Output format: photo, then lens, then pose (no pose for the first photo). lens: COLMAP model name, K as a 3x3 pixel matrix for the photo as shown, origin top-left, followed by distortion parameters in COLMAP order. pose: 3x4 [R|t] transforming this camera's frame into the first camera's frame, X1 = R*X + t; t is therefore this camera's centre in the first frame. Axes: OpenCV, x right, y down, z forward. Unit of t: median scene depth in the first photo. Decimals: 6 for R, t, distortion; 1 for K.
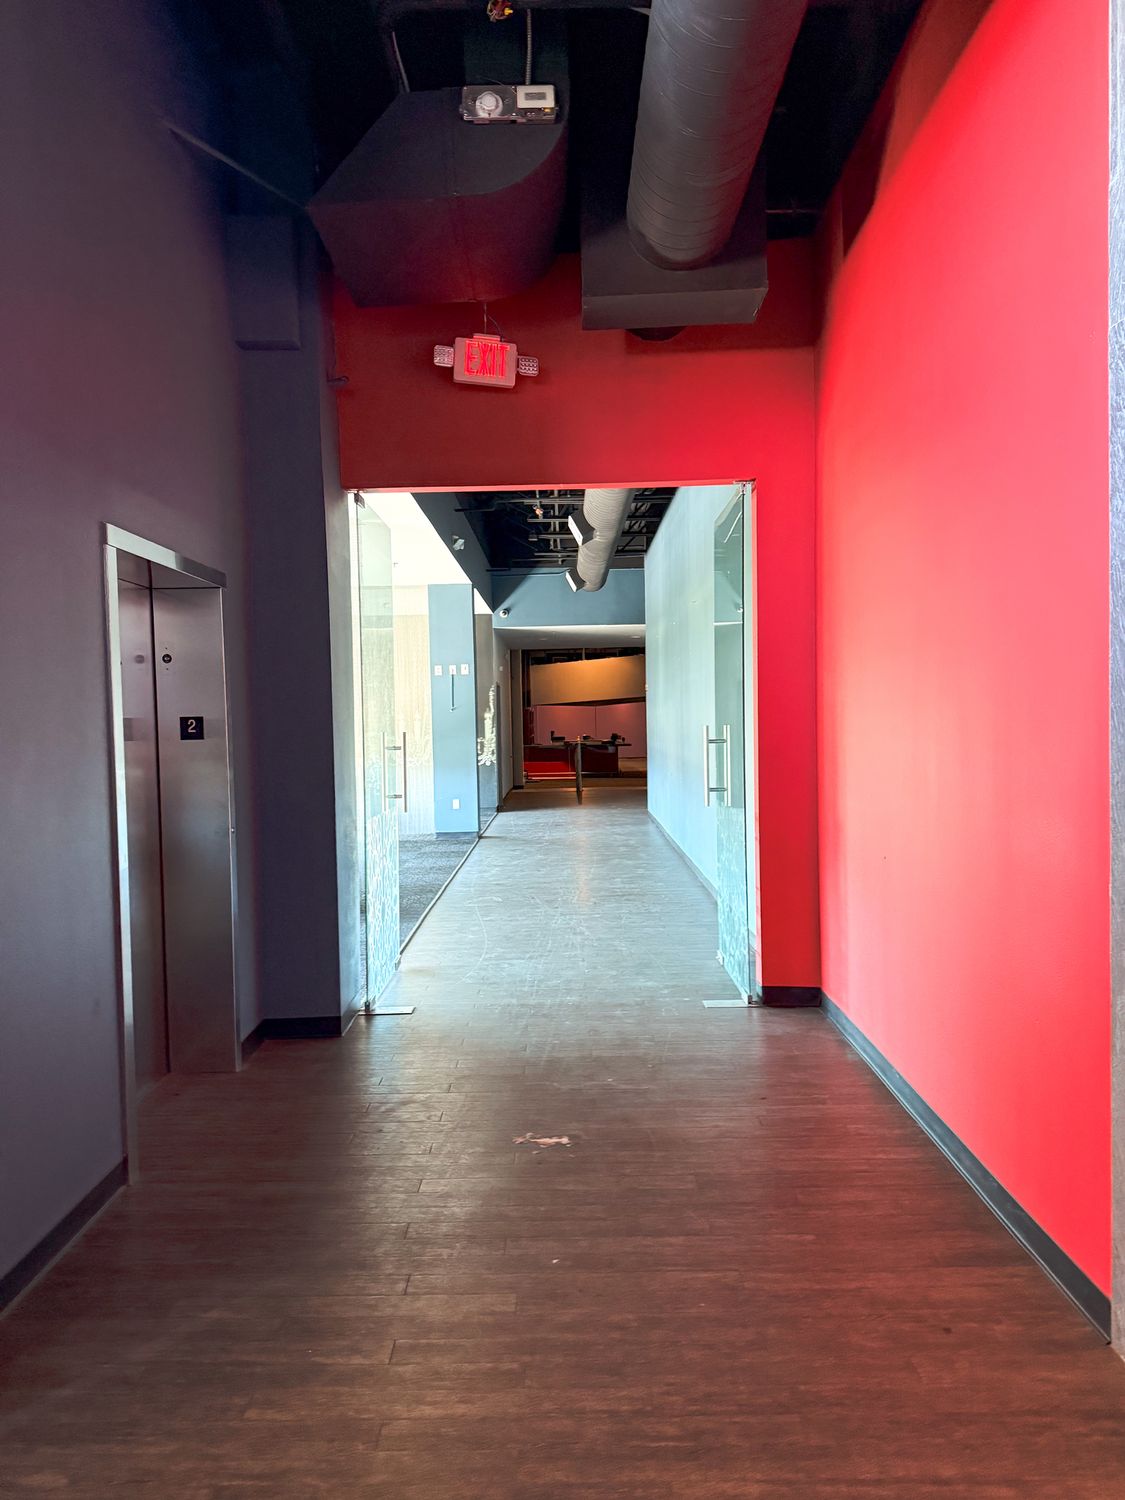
lens RADIAL K [[1045.7, 0, 563.2], [0, 1045.7, 752.3], [0, 0, 1]] dist [0.042927, -0.004481]
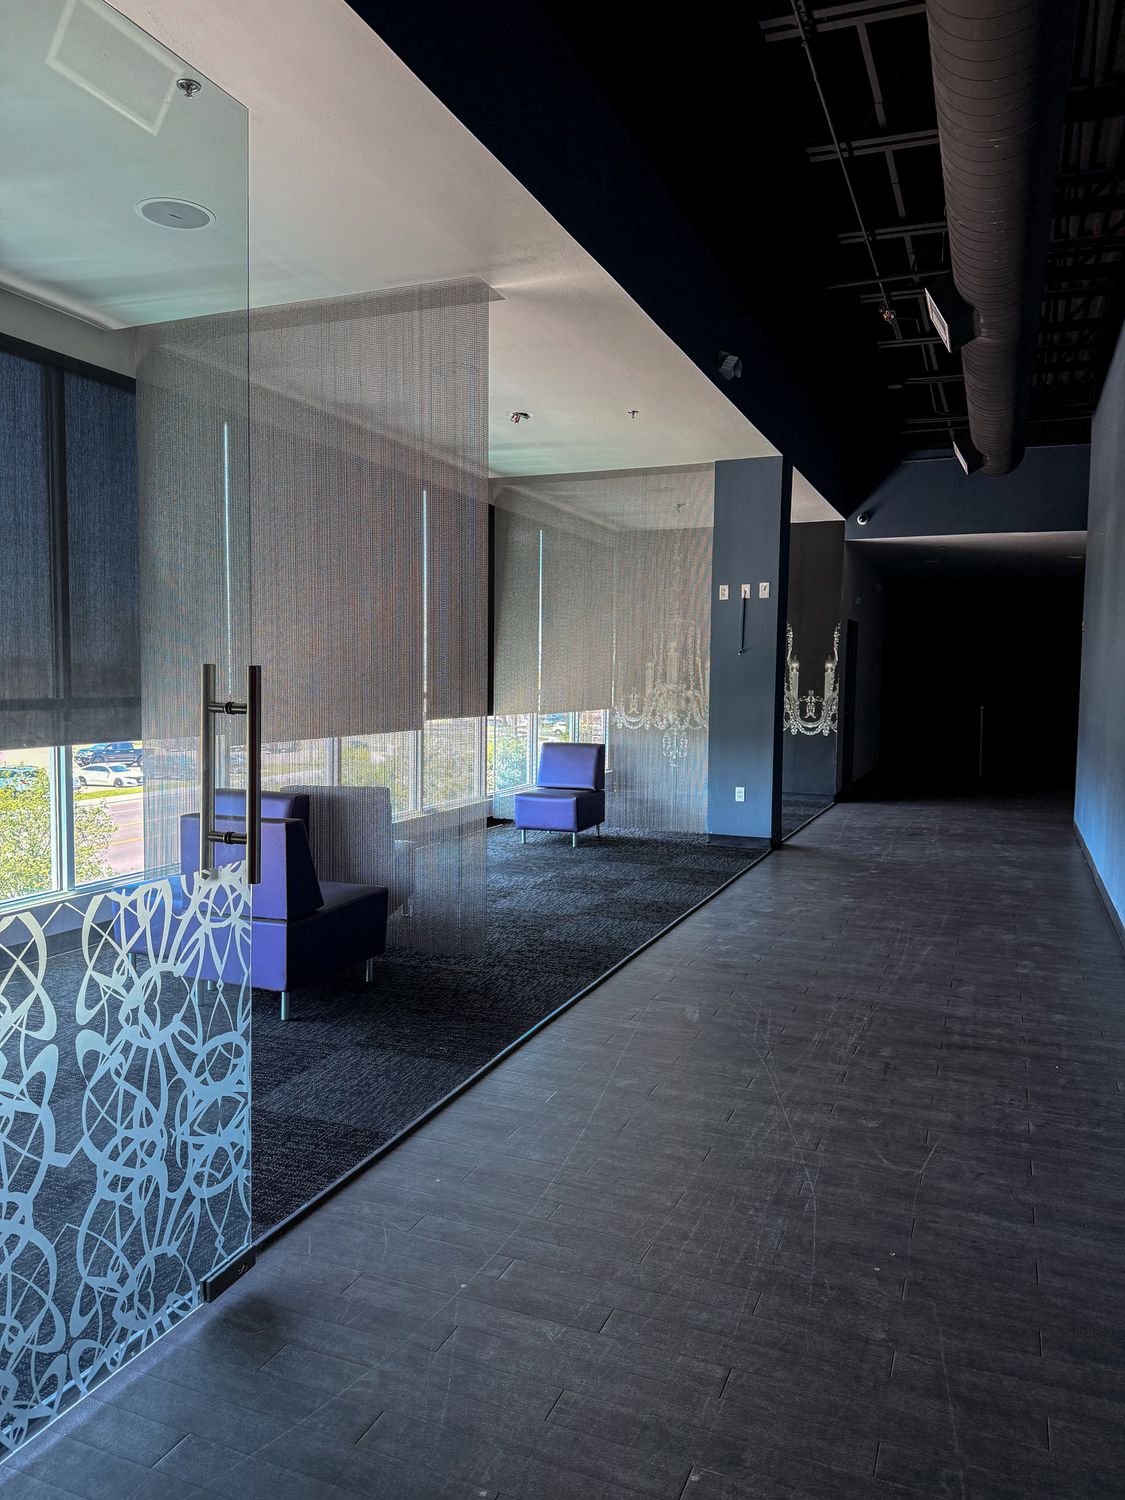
lens RADIAL K [[1045.7, 0, 558.3], [0, 1045.7, 742.5], [0, 0, 1]] dist [0.042927, -0.004481]
pose [[0.921636, 0.058295, -0.383651, 0.043737], [-0.045385, 0.998060, 0.042627, -0.006387], [0.385391, -0.021875, 0.922494, 0.345561]]
